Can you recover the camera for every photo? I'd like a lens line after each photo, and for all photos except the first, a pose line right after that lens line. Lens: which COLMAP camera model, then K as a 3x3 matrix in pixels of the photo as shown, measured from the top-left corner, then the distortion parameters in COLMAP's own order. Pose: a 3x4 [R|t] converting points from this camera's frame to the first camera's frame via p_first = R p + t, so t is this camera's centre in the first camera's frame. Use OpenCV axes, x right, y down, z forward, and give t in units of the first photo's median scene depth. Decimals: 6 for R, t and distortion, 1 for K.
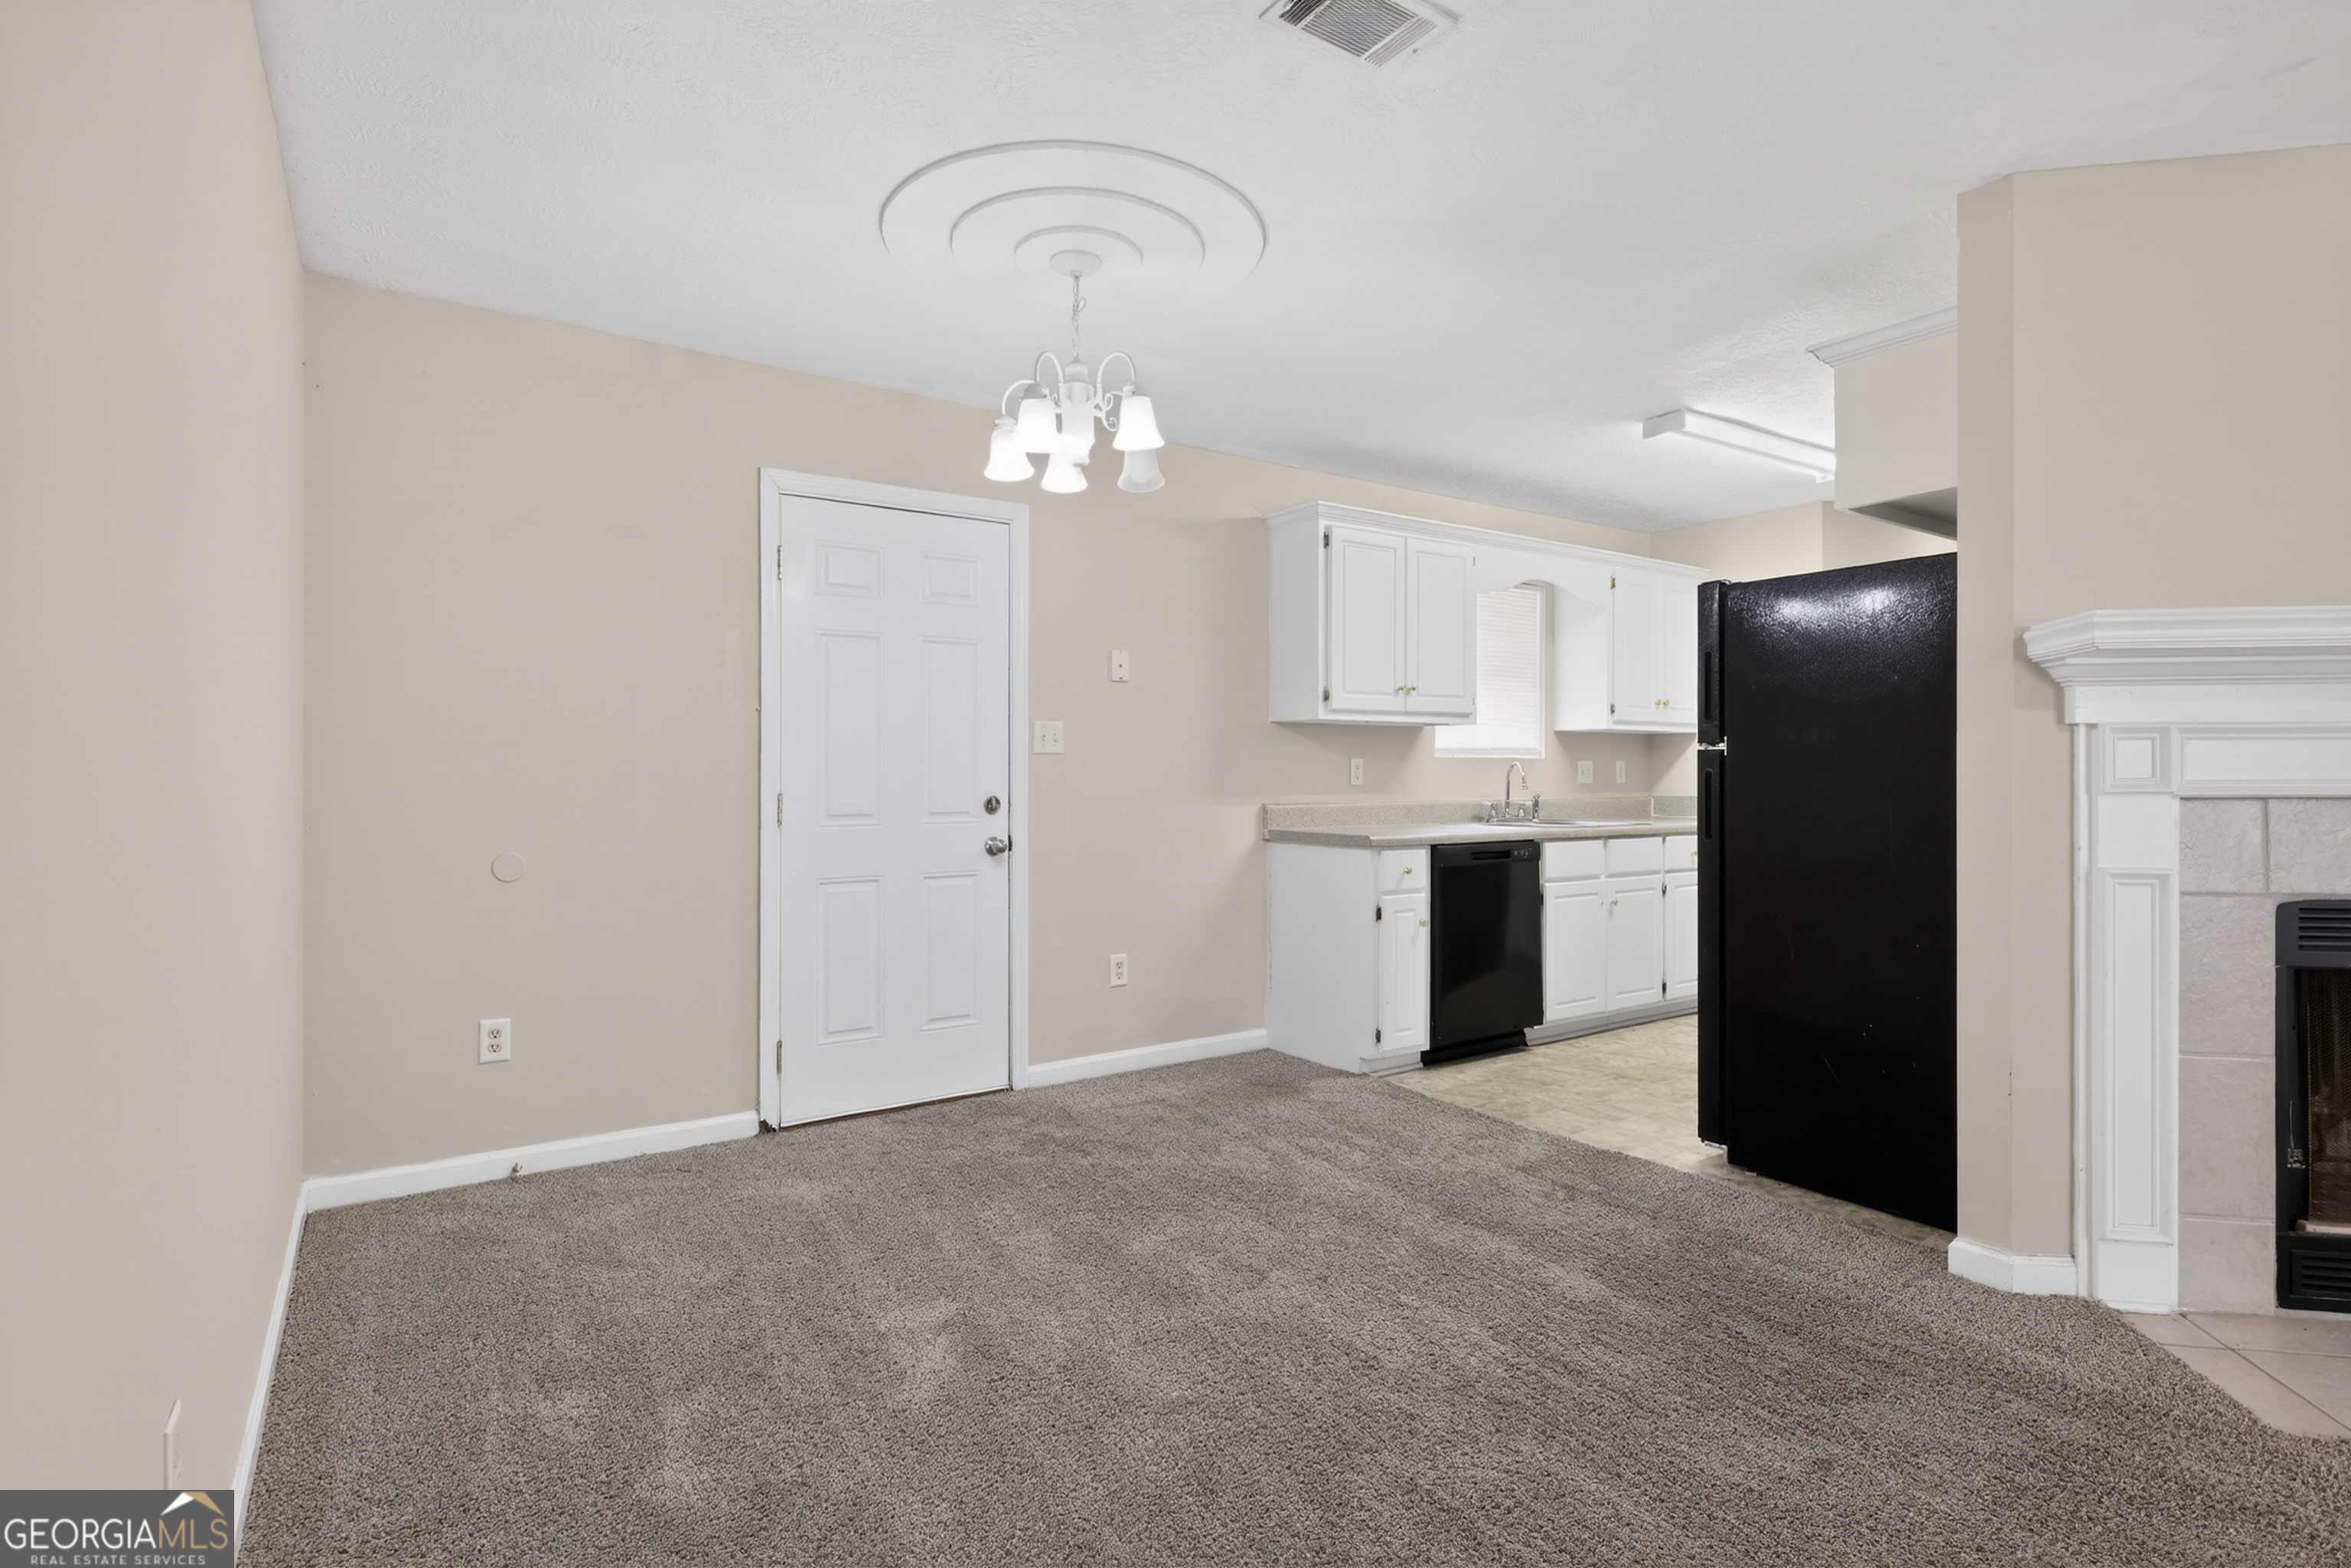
lens RADIAL K [[1141.6, 0, 1170.3], [0, 1141.6, 769.7], [0, 0, 1]] dist [-0.000087, -0.000573]
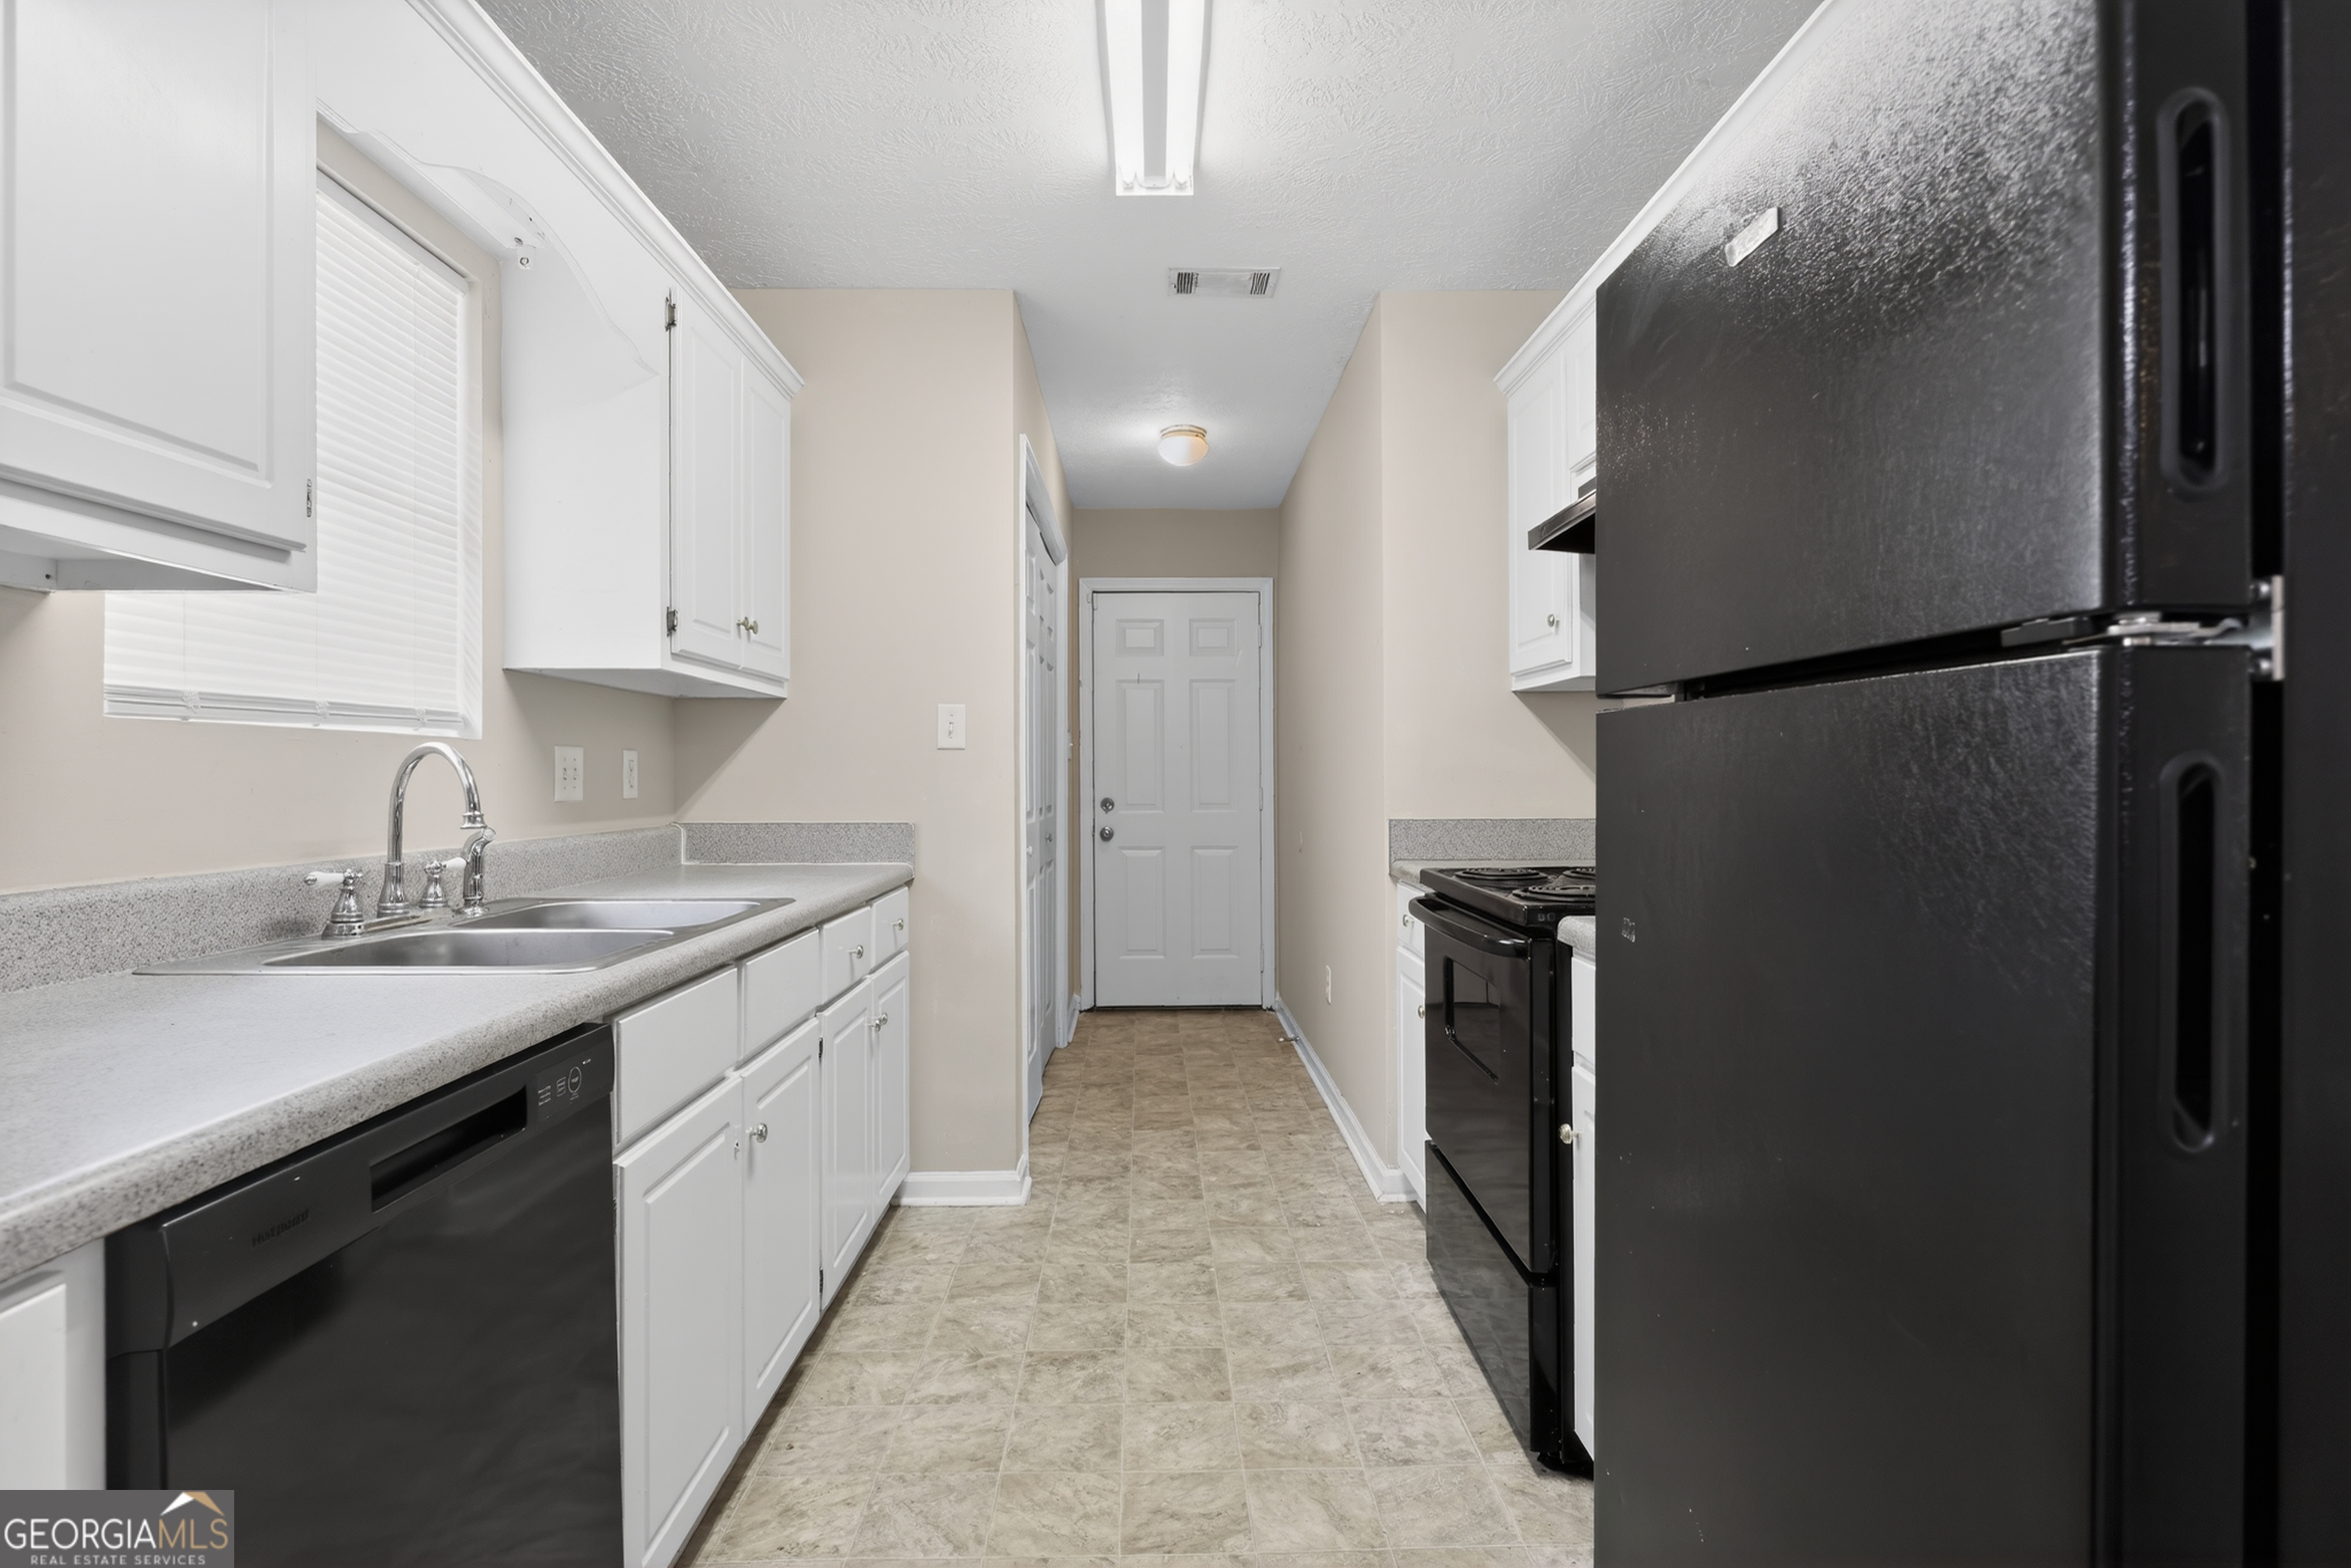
lens RADIAL K [[1144.1, 0, 1162.8], [0, 1144.1, 801.2], [0, 0, 1]] dist [-0.001301, -0.001242]
pose [[0.537097, -0.021020, 0.843259, 0.194504], [-0.000964, 0.999674, 0.025532, 0.001737], [-0.843520, -0.014526, 0.536901, 0.903289]]
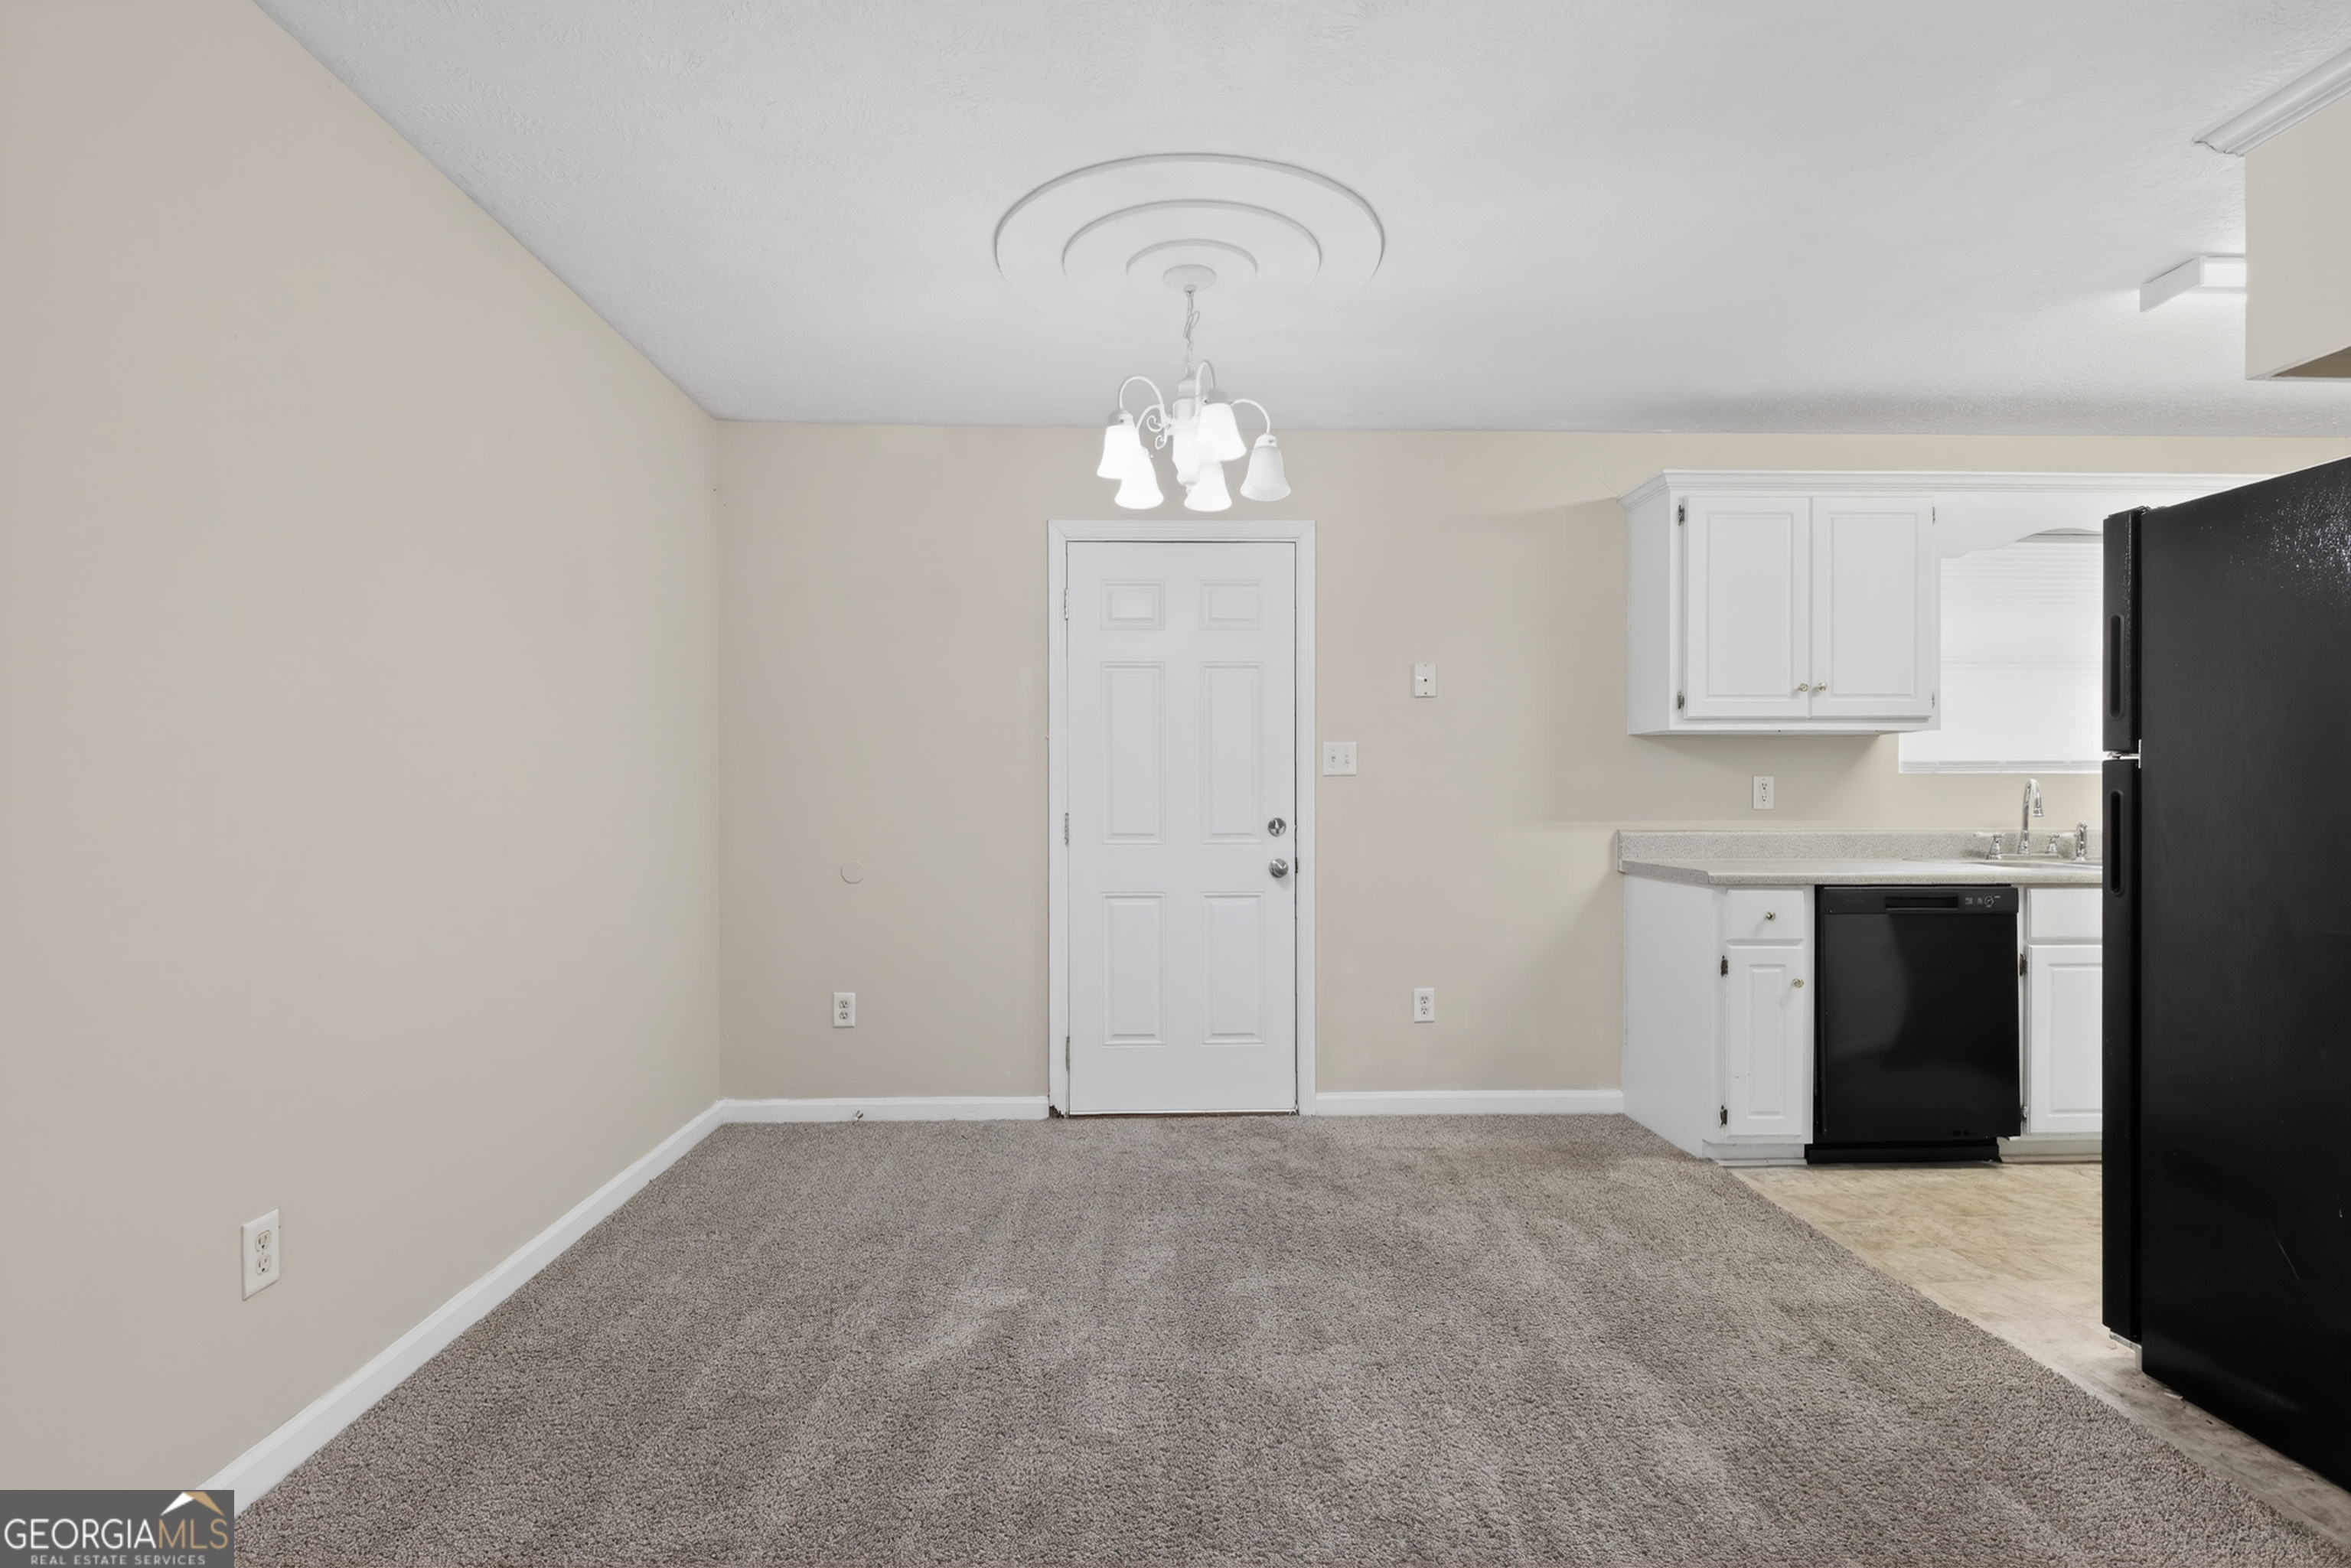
lens RADIAL K [[1144.1, 0, 1162.8], [0, 1144.1, 801.2], [0, 0, 1]] dist [-0.001301, -0.001242]
pose [[0.848020, 0.003206, -0.529955, 0.302283], [0.003065, 0.999935, 0.010953, -0.002766], [0.529956, -0.010912, 0.847955, 0.104403]]
